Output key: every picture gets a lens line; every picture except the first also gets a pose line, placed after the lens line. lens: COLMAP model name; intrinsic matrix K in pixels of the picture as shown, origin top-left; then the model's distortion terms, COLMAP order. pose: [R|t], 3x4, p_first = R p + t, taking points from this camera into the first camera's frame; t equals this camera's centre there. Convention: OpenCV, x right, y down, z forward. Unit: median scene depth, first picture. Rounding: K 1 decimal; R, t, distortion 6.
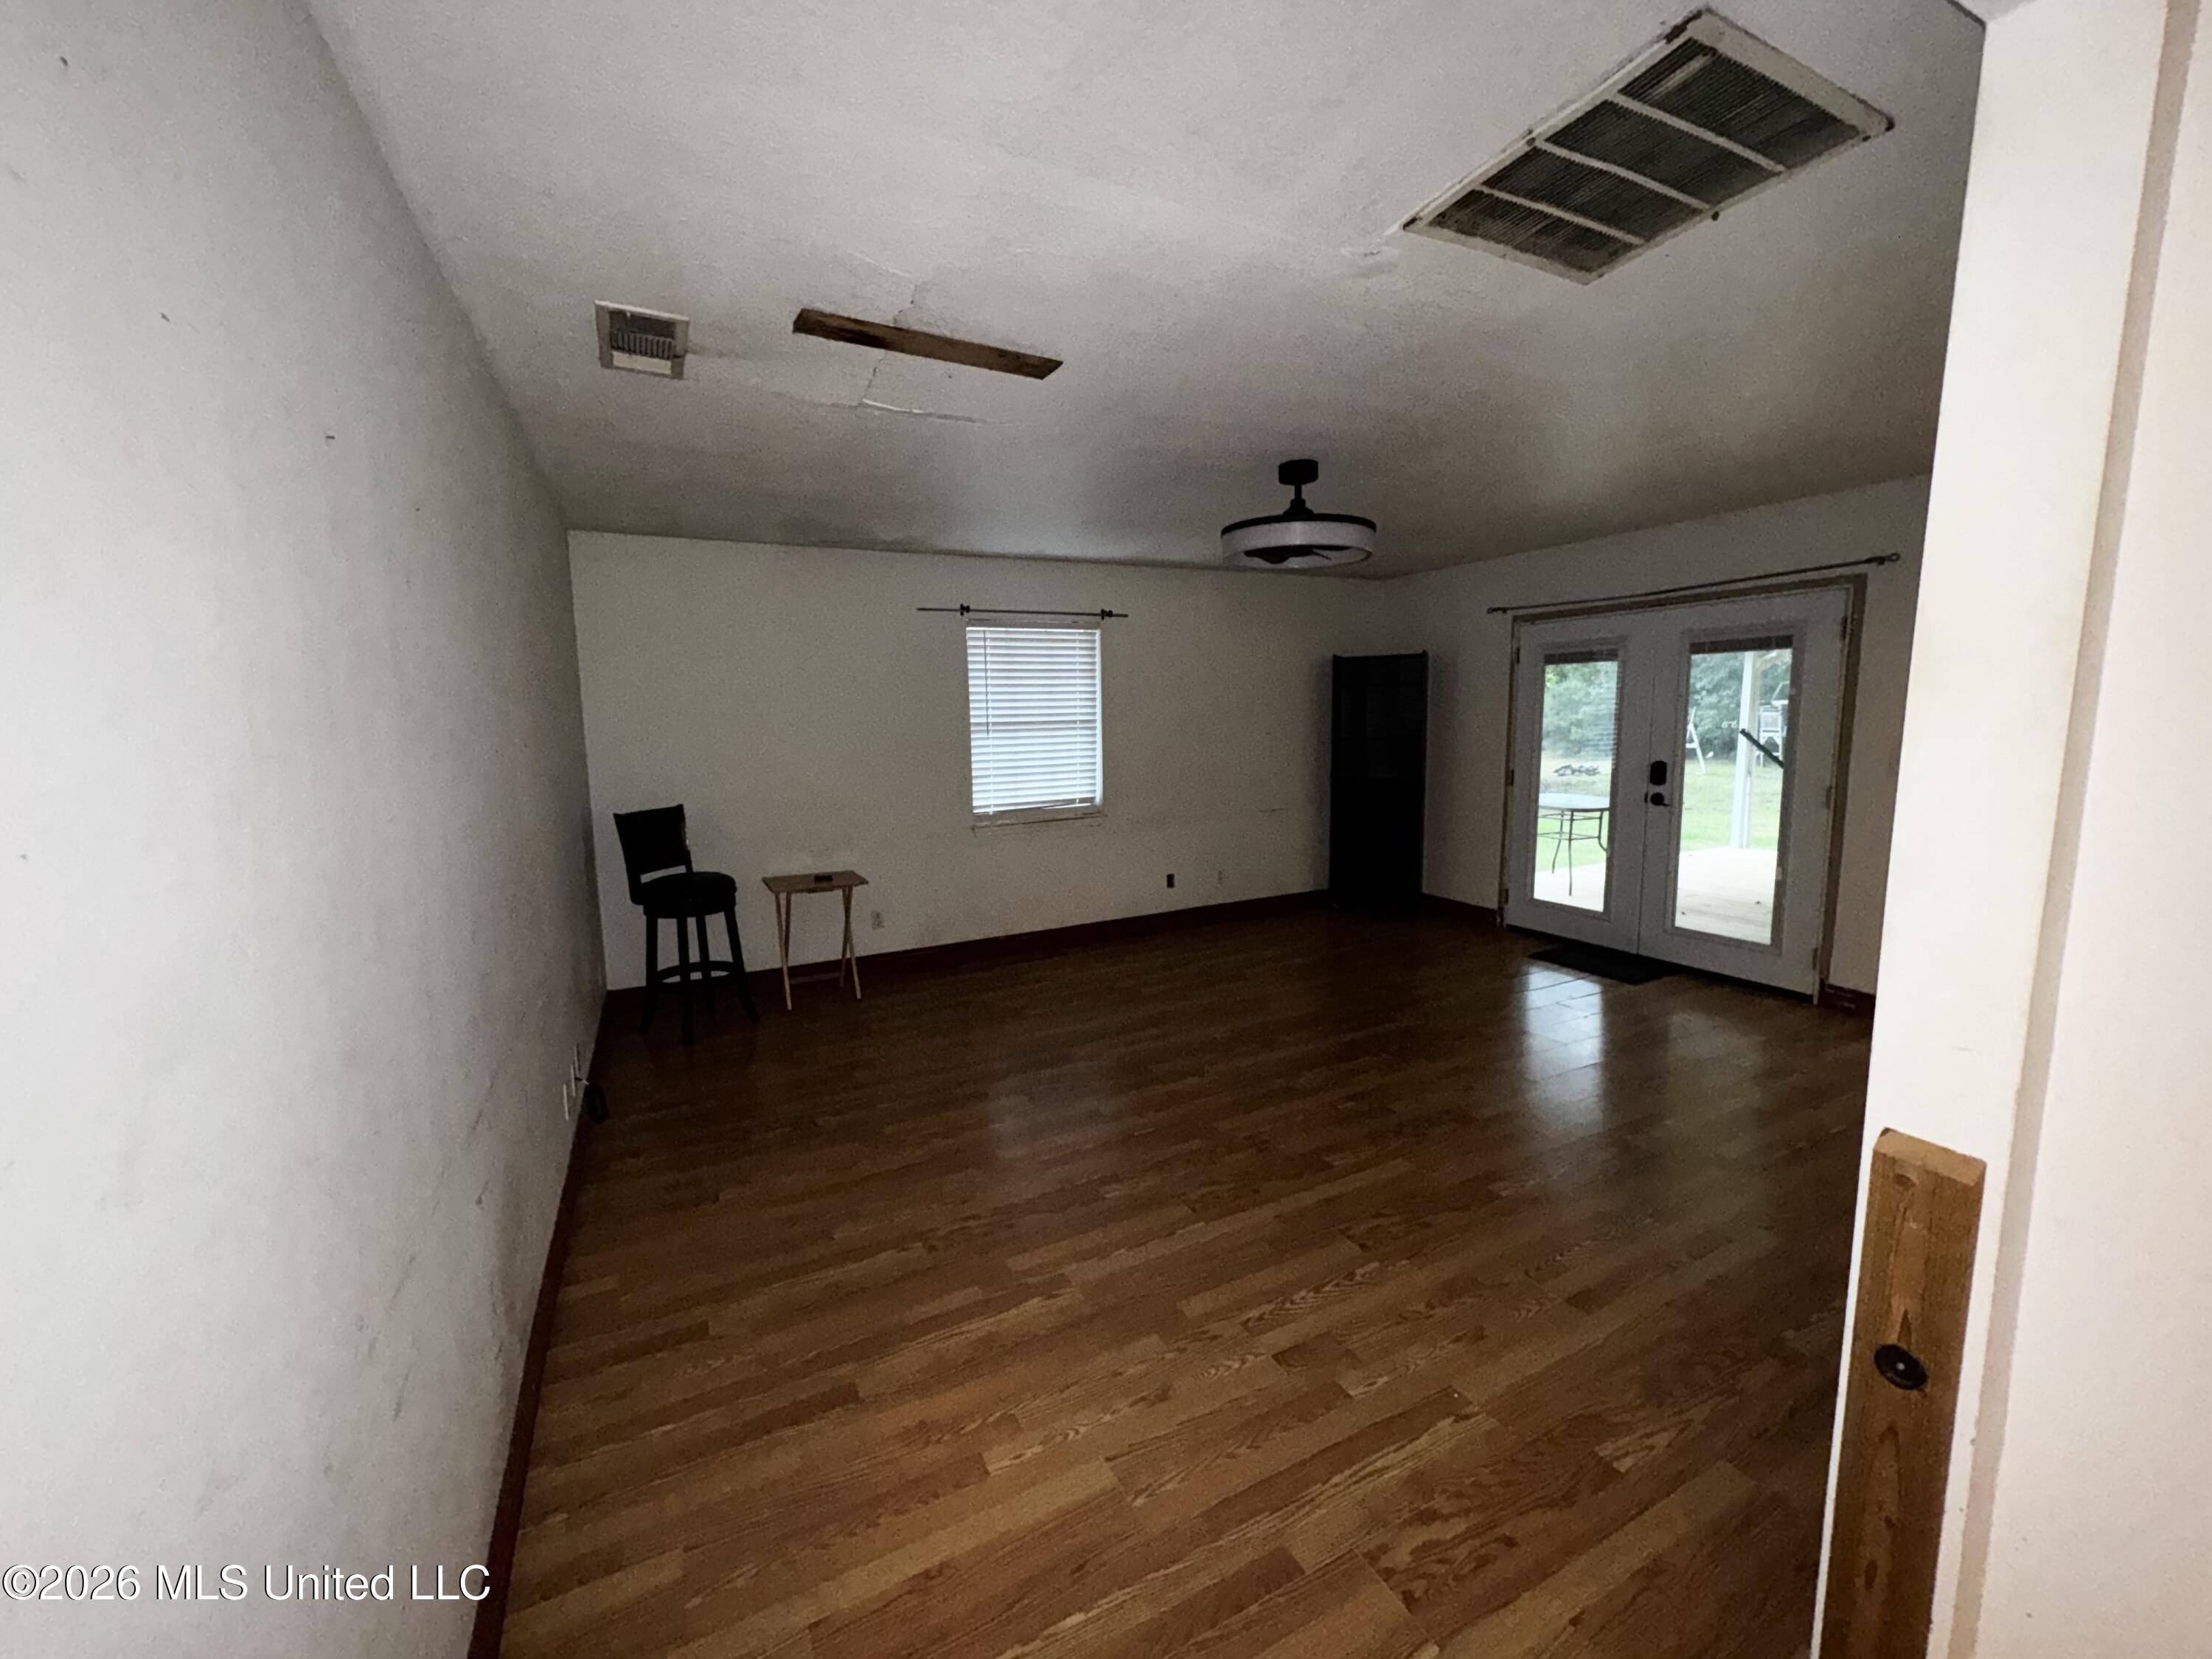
lens RADIAL K [[881.2, 0, 1106.0], [0, 881.2, 829.5], [0, 0, 1]] dist [-0.000551, -0.000018]
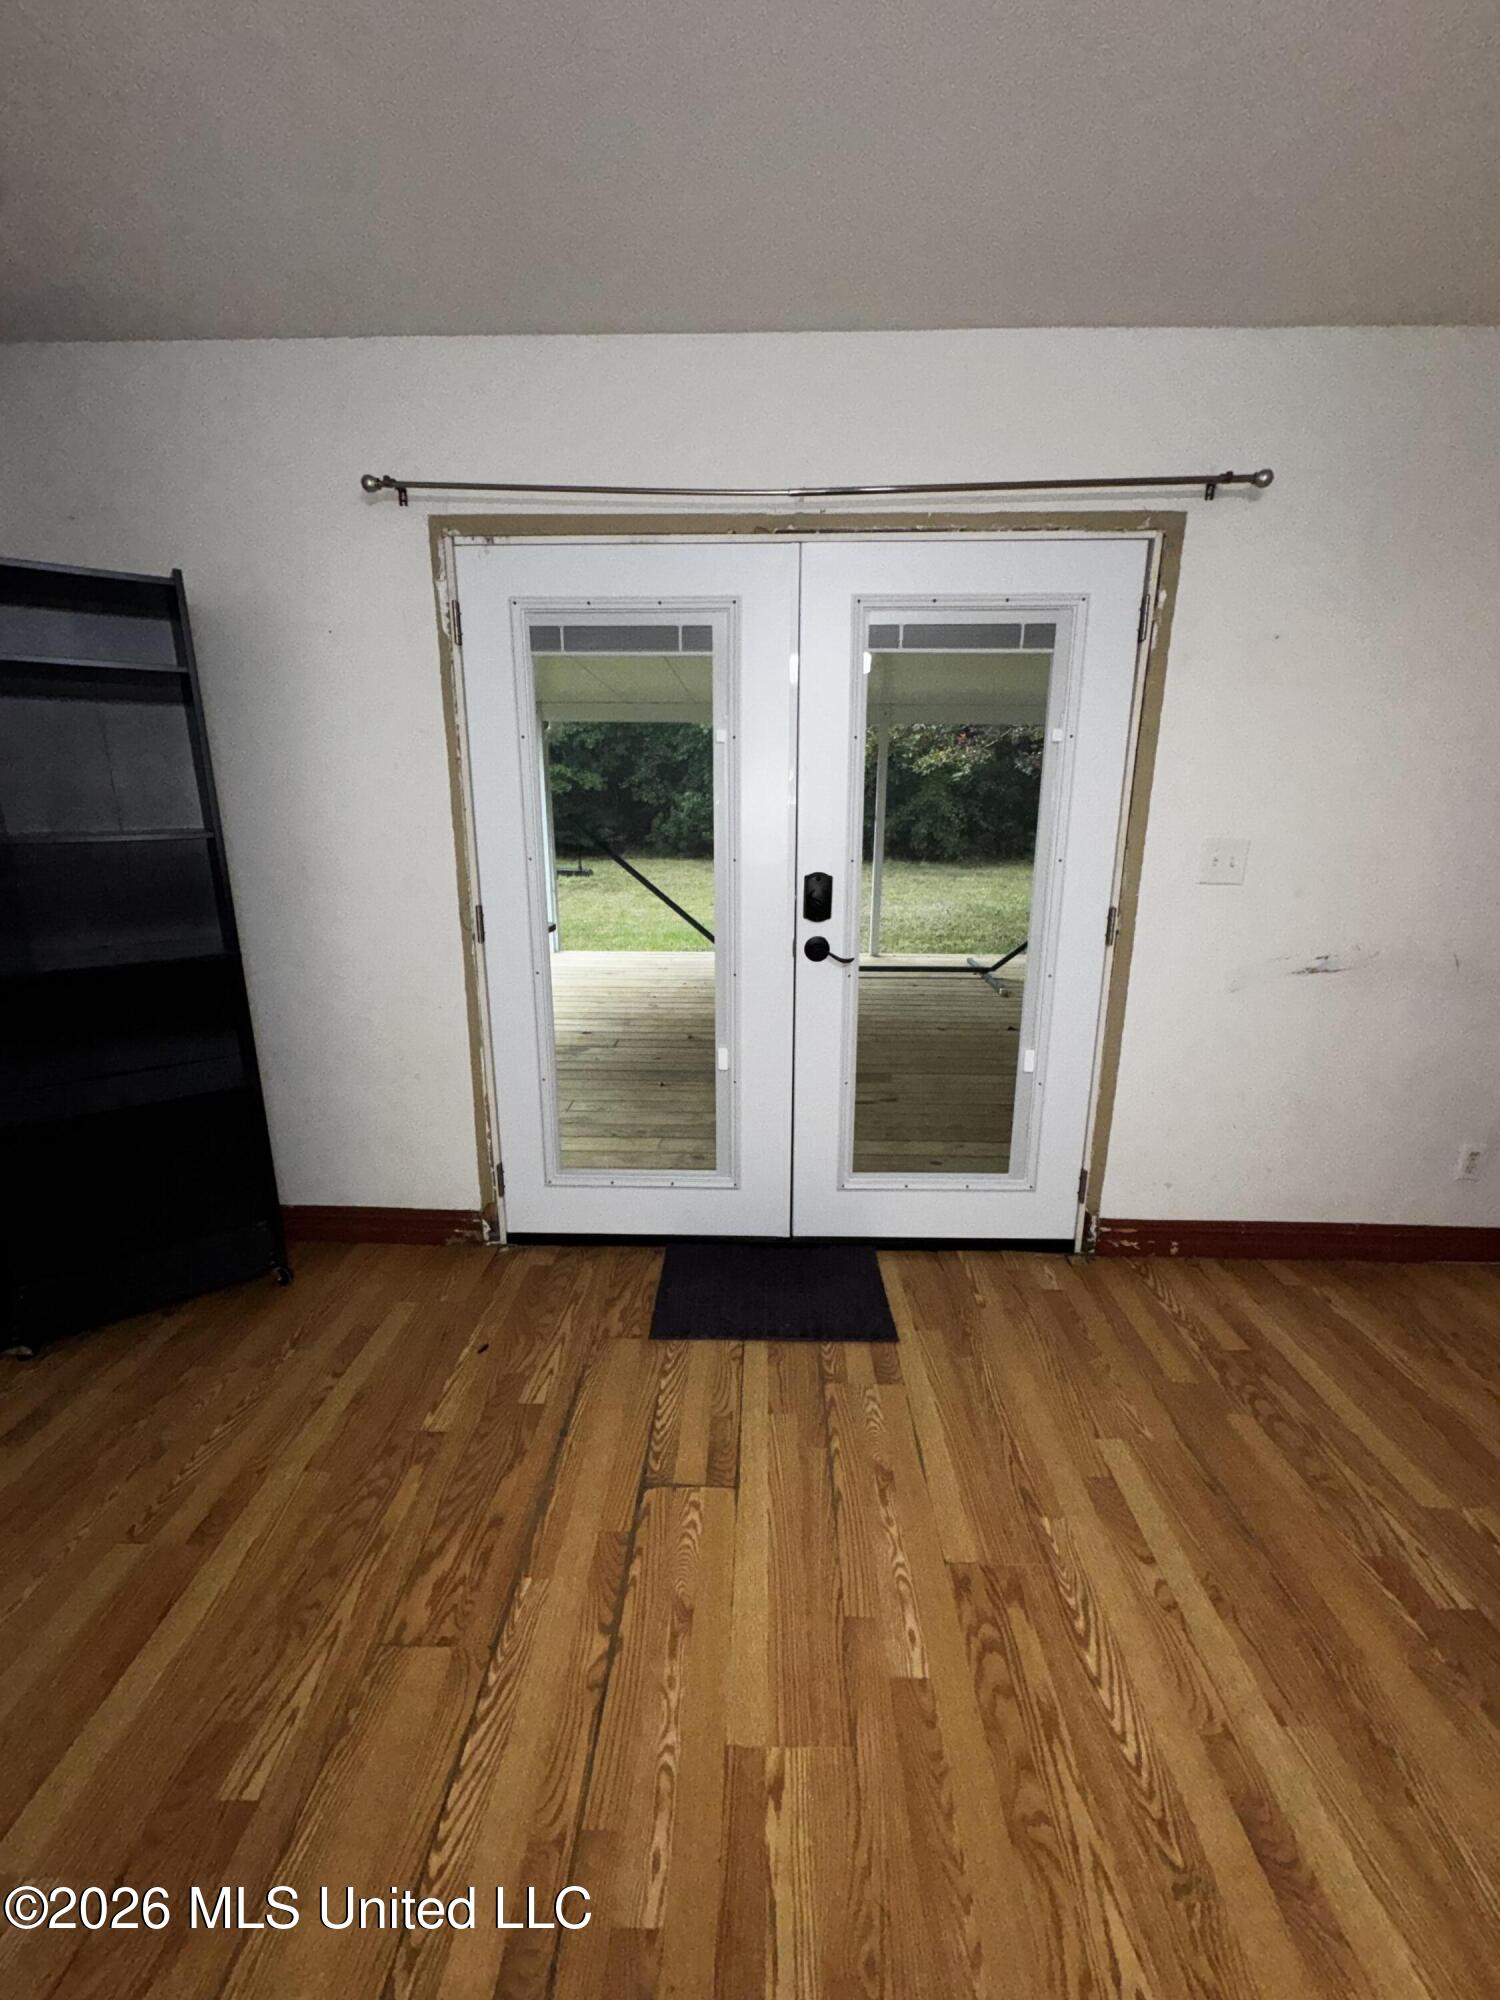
lens RADIAL K [[799.4, 0, 749.2], [0, 799.4, 997.6], [0, 0, 1]] dist [-0.000204, -0.000135]
pose [[0.471920, -0.193574, 0.860128, 0.245592], [0.102767, 0.981026, 0.164398, -0.102209], [-0.875631, 0.010811, 0.482859, 0.961159]]
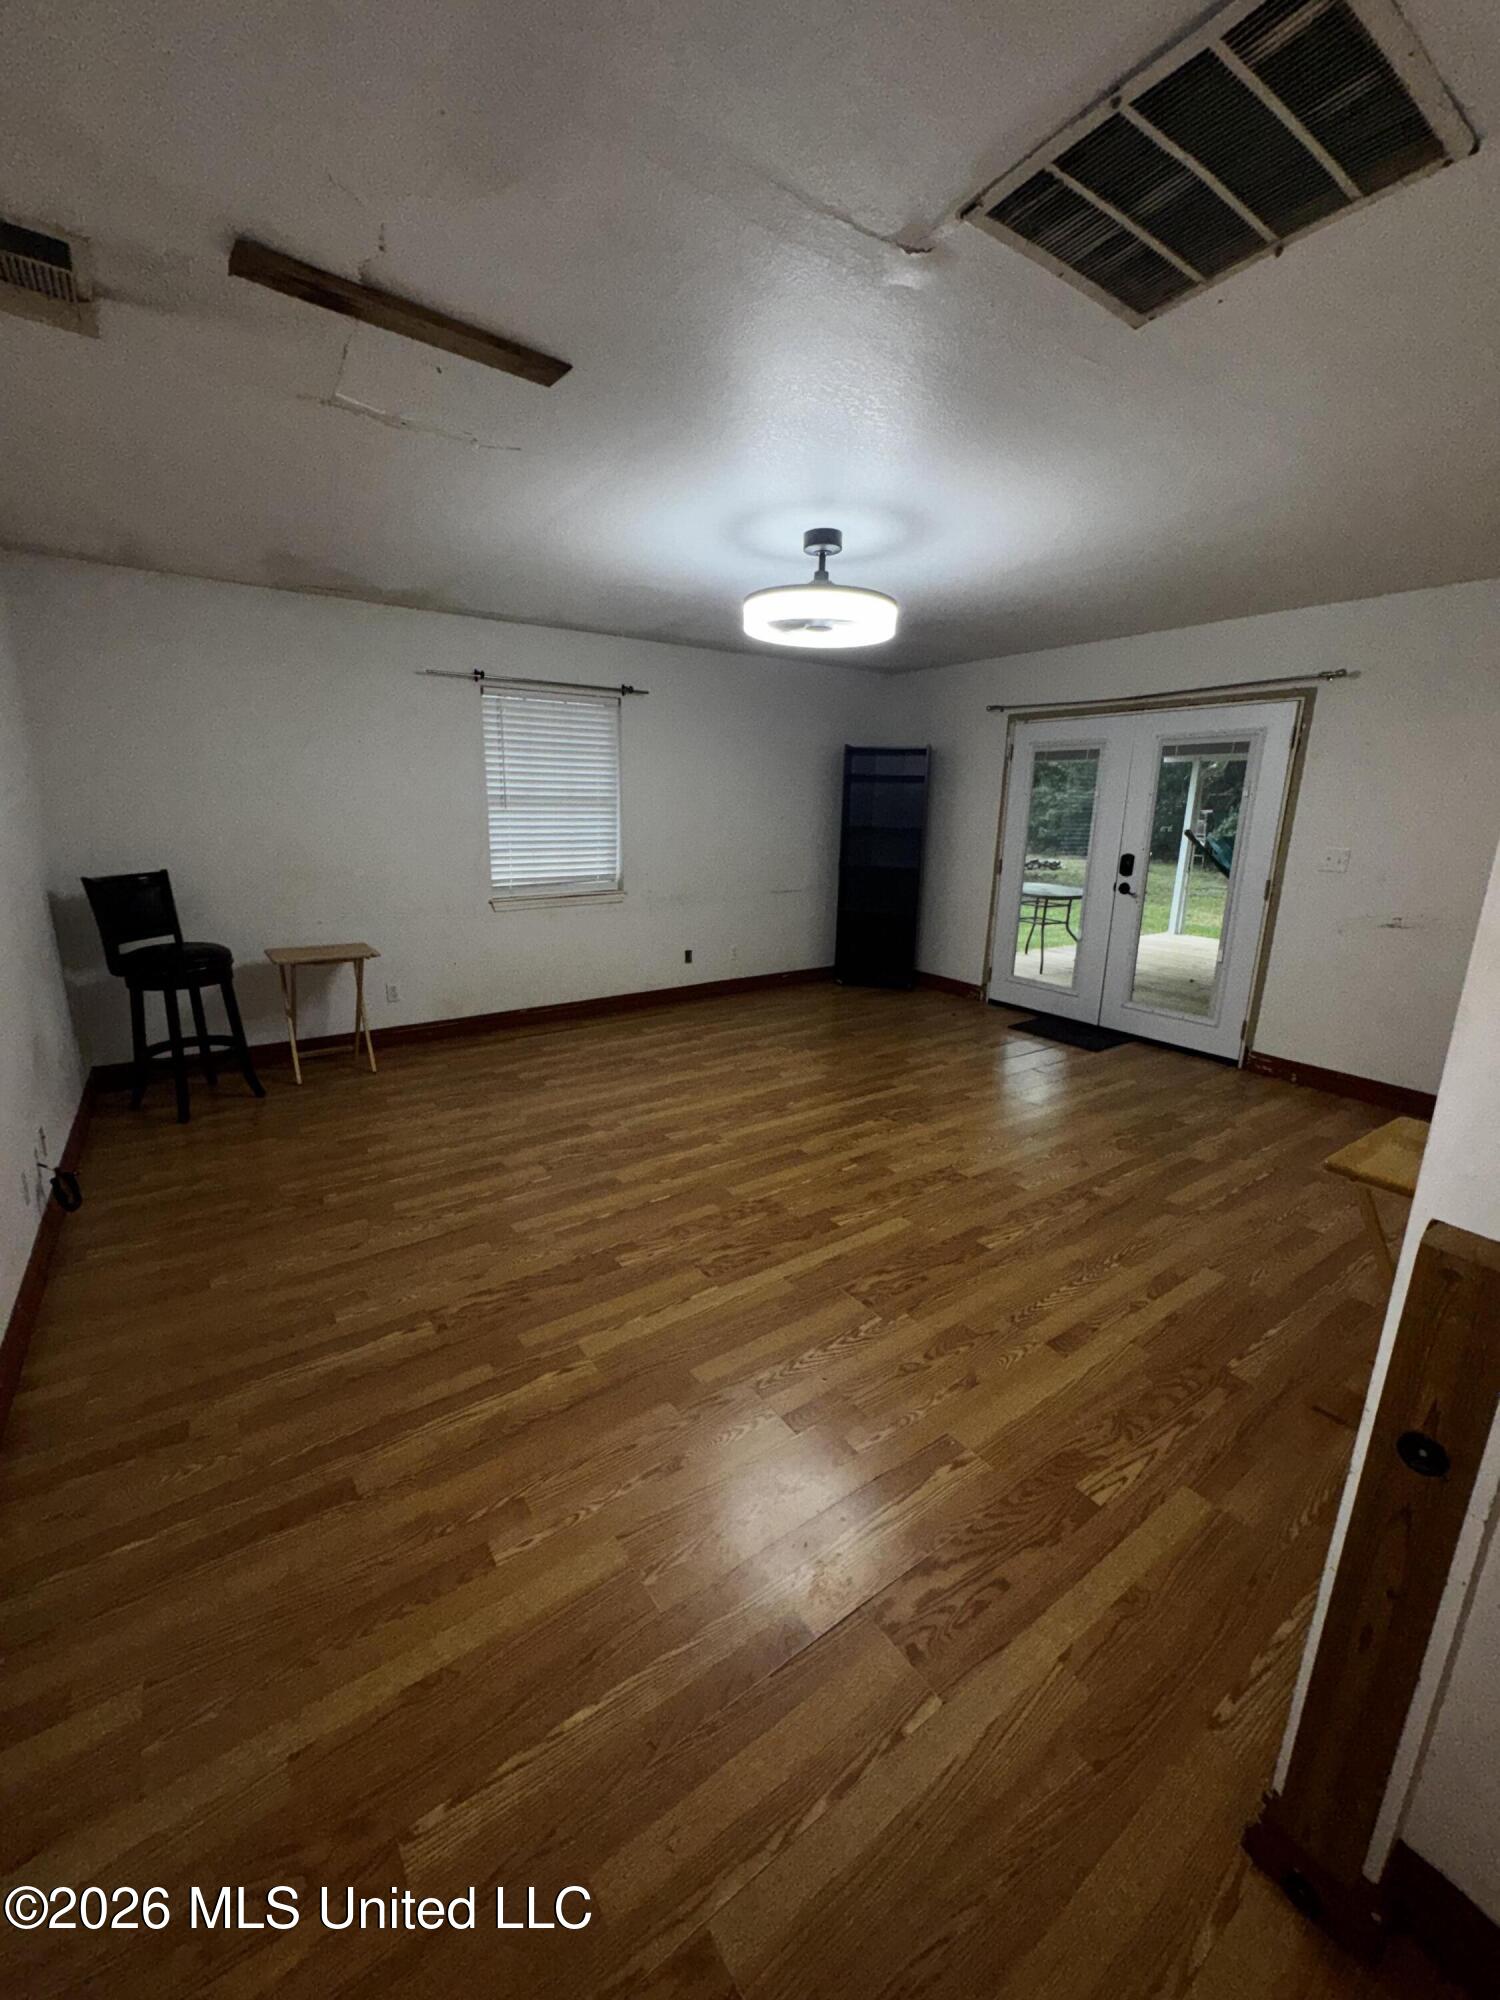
lens RADIAL K [[799.4, 0, 749.2], [0, 799.4, 997.6], [0, 0, 1]] dist [-0.000204, -0.000135]
pose [[0.988918, 0.002761, 0.148437, 0.004732], [-0.018798, 0.994109, 0.106744, 0.004786], [-0.147268, -0.108351, 0.983144, 0.066488]]
